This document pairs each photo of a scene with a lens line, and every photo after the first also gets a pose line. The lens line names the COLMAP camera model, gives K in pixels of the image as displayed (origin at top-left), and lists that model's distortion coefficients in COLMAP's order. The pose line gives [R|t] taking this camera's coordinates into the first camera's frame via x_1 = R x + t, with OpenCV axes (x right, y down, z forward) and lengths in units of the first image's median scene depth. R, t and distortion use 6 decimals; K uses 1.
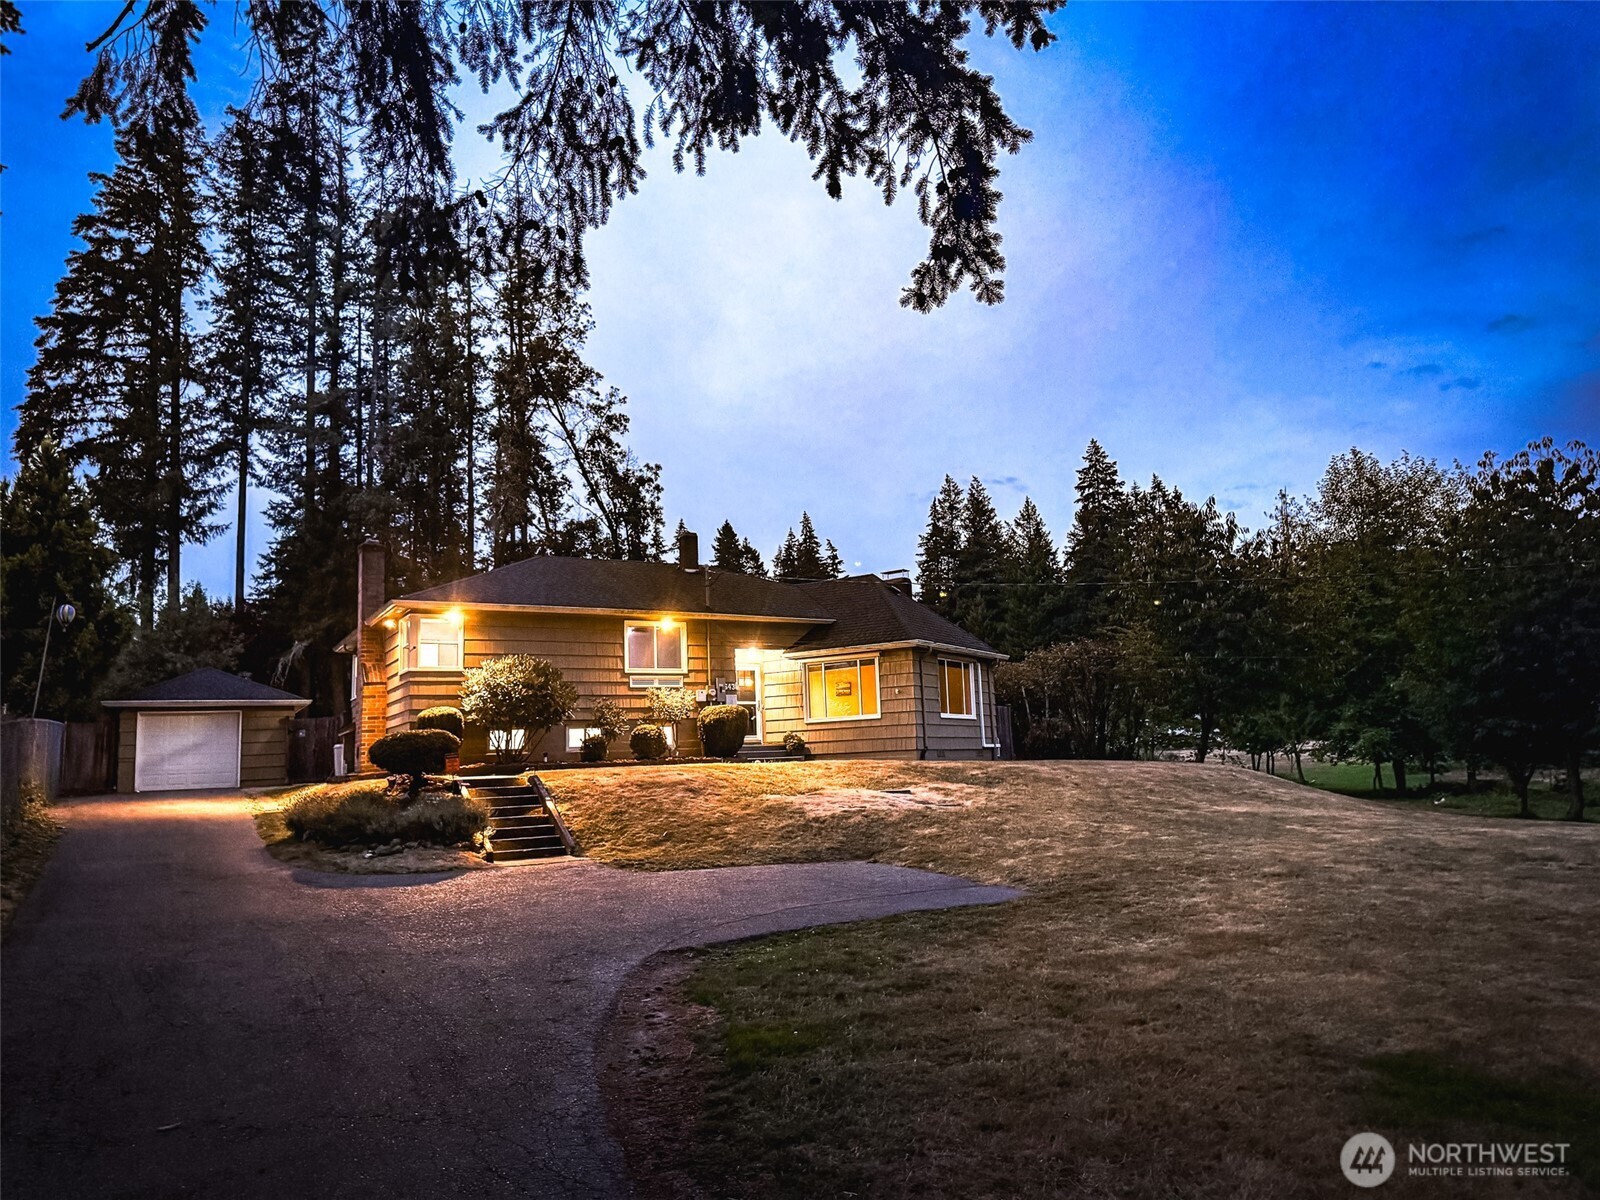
lens RADIAL K [[1106.6, 0, 800.0], [0, 1106.6, 600.0], [0, 0, 1]] dist [0.130885, -0.187689]
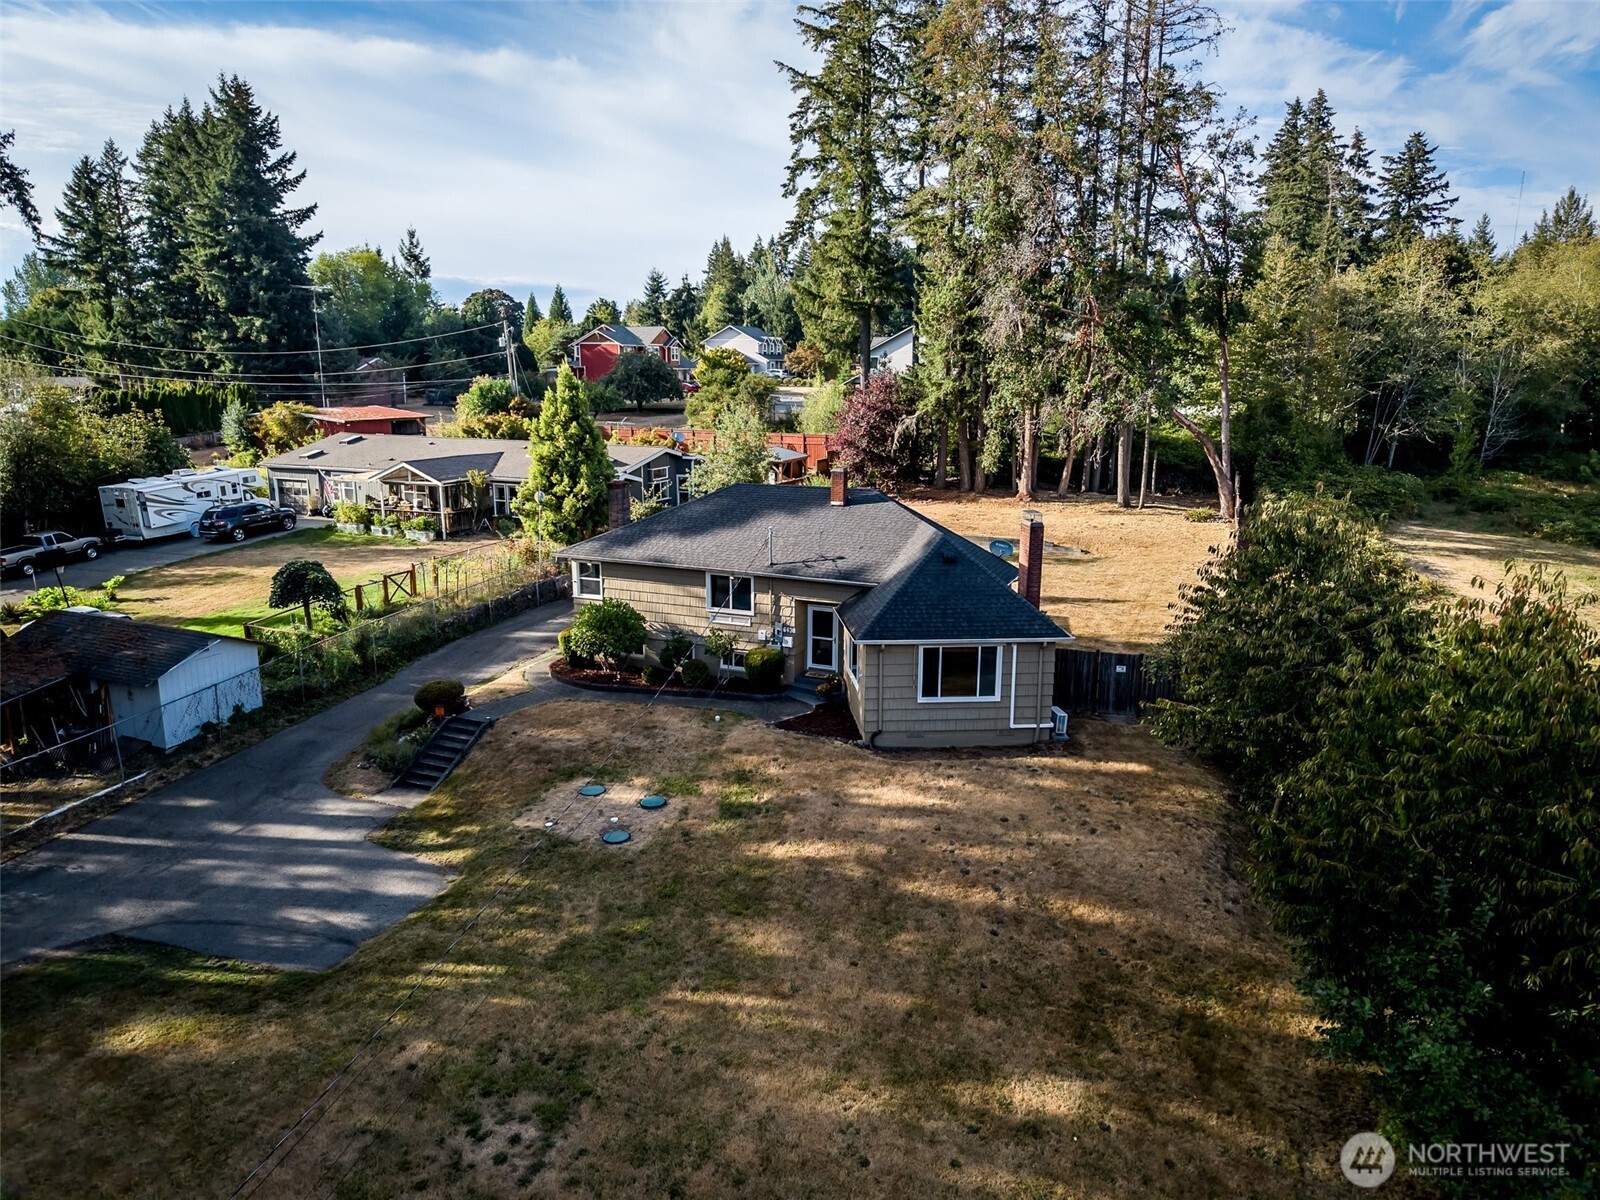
lens RADIAL K [[1064.5, 0, 805.9], [0, 1064.5, 602.4], [0, 0, 1]] dist [0.023270, -0.020775]
pose [[0.620995, 0.214744, -0.753824, 0.377334], [0.086898, 0.936946, 0.338497, -0.157312], [0.778982, -0.275711, 0.563178, 0.176726]]
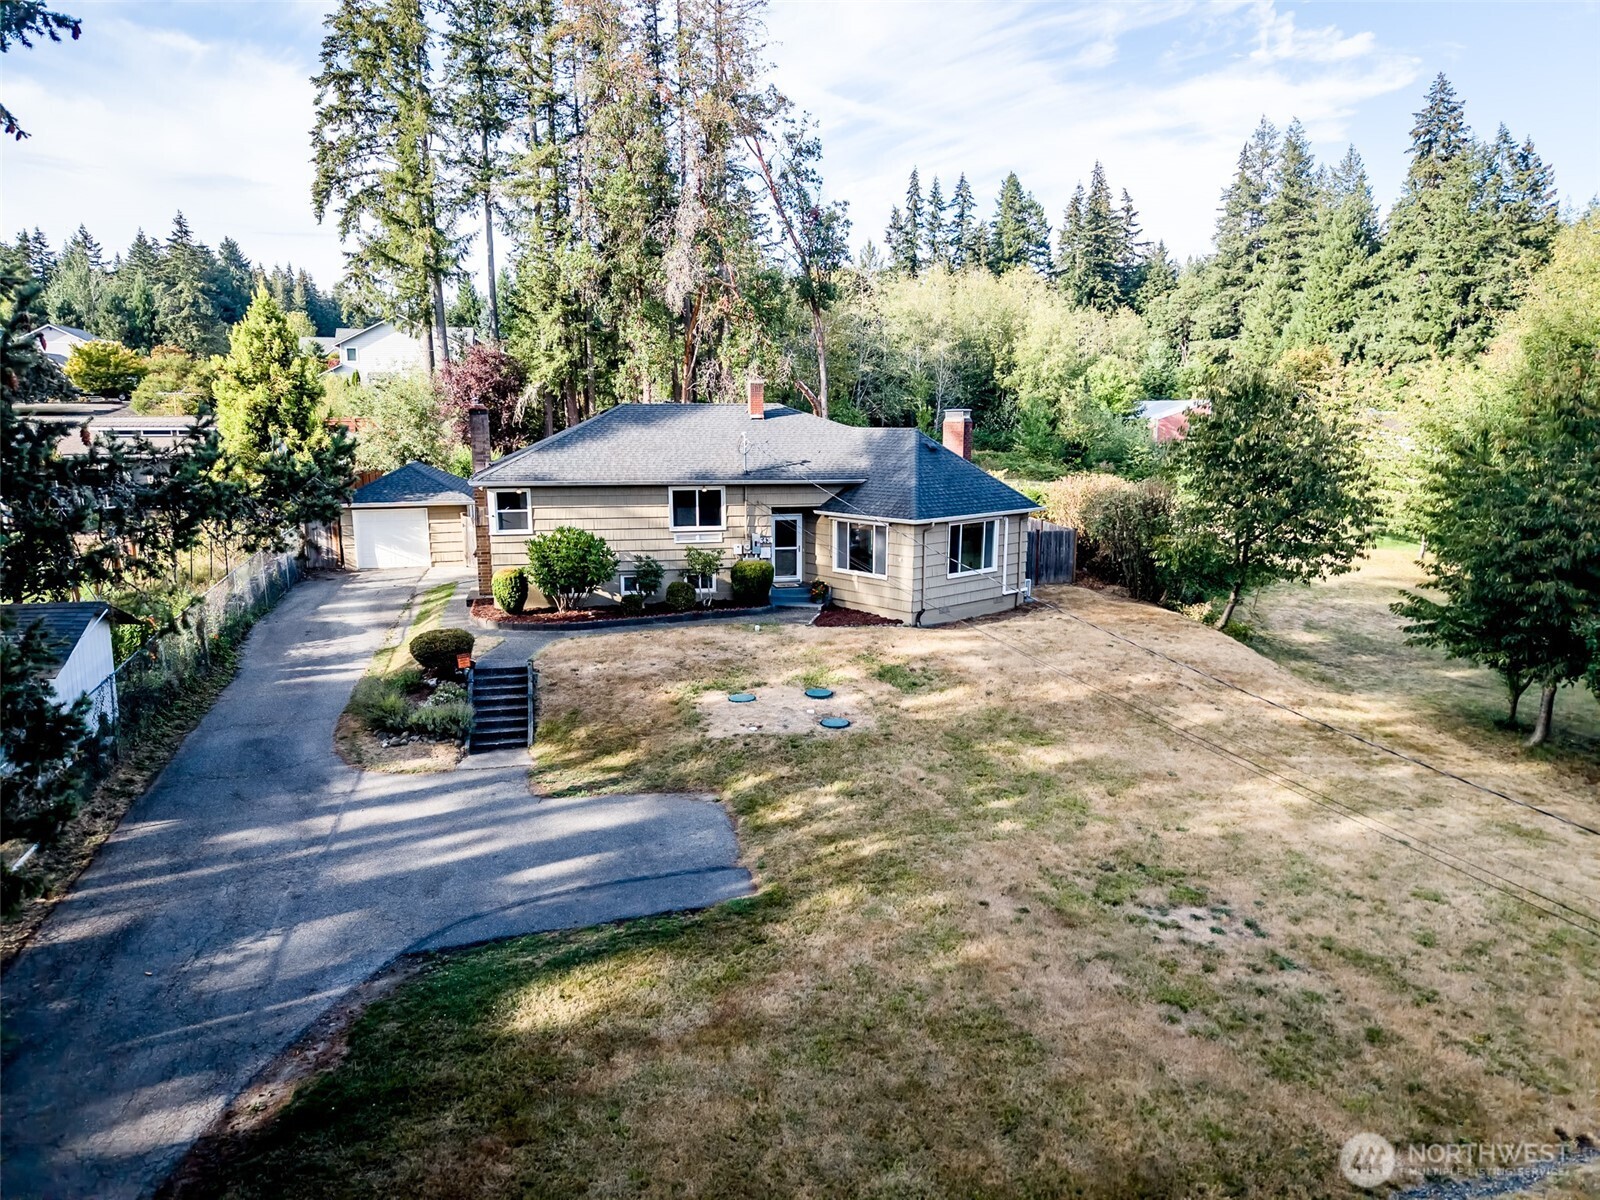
lens RADIAL K [[1064.5, 0, 805.9], [0, 1064.5, 602.4], [0, 0, 1]] dist [0.023270, -0.020775]
pose [[0.961050, 0.089510, -0.261478, 0.127848], [0.003662, 0.941894, 0.335891, -0.108574], [0.276351, -0.323766, 0.904879, -0.005593]]
